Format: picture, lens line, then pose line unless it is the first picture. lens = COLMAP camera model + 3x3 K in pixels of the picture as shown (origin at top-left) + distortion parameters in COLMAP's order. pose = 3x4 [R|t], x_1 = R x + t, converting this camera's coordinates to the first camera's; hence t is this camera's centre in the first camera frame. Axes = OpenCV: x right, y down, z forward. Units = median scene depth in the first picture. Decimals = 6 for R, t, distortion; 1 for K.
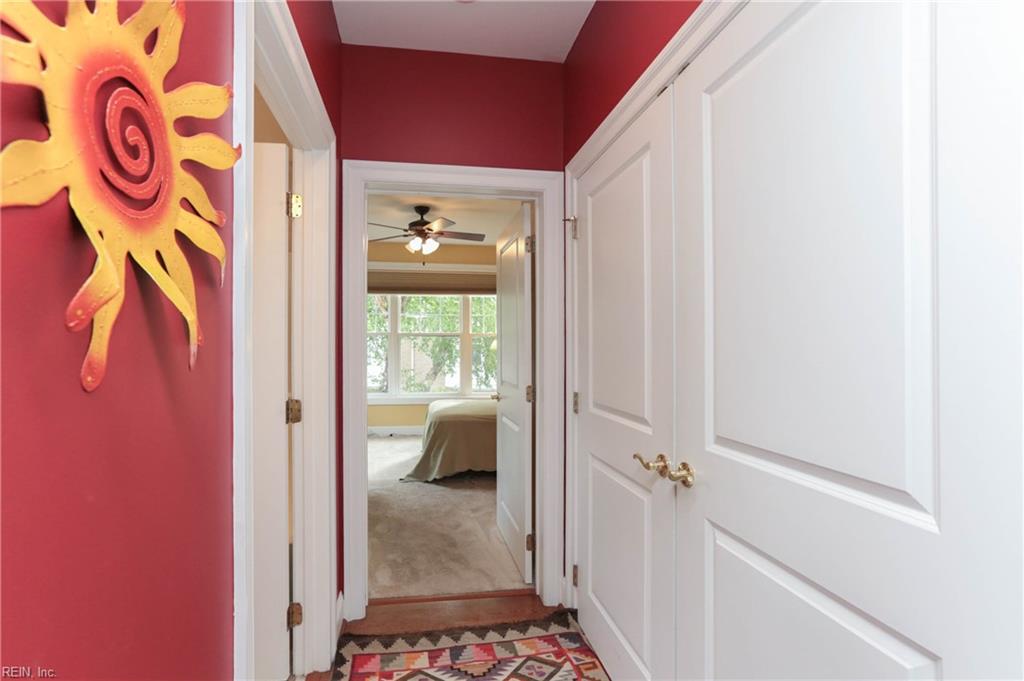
lens RADIAL K [[474.0, 0, 483.1], [0, 474.0, 339.2], [0, 0, 1]] dist [0.001460, 0.000319]
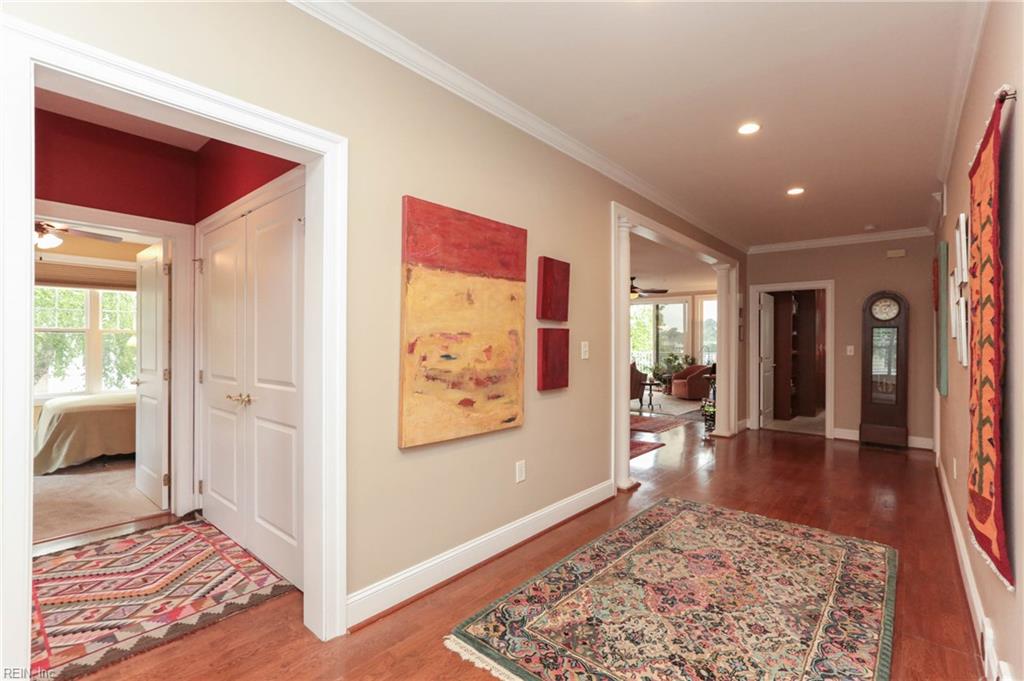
lens RADIAL K [[463.9, 0, 512.0], [0, 463.9, 336.9], [0, 0, 1]] dist [-0.030887, 0.018468]
pose [[0.752486, 0.006616, 0.658575, -0.030154], [-0.007061, 0.999973, -0.001978, -0.003164], [-0.658570, -0.003162, 0.752512, -0.746552]]
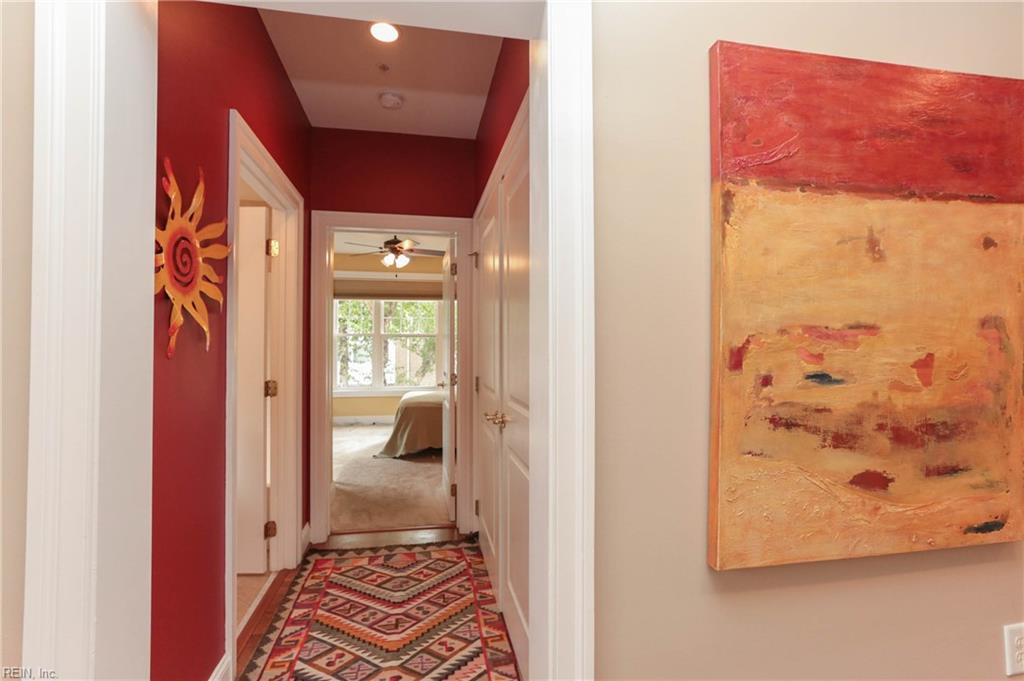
lens RADIAL K [[464.1, 0, 501.2], [0, 464.1, 337.3], [0, 0, 1]] dist [-0.014591, 0.000780]
pose [[0.999296, -0.002800, 0.037424, 0.192291], [0.002999, 0.999982, -0.005263, 0.000551], [-0.037409, 0.005371, 0.999286, -0.342590]]
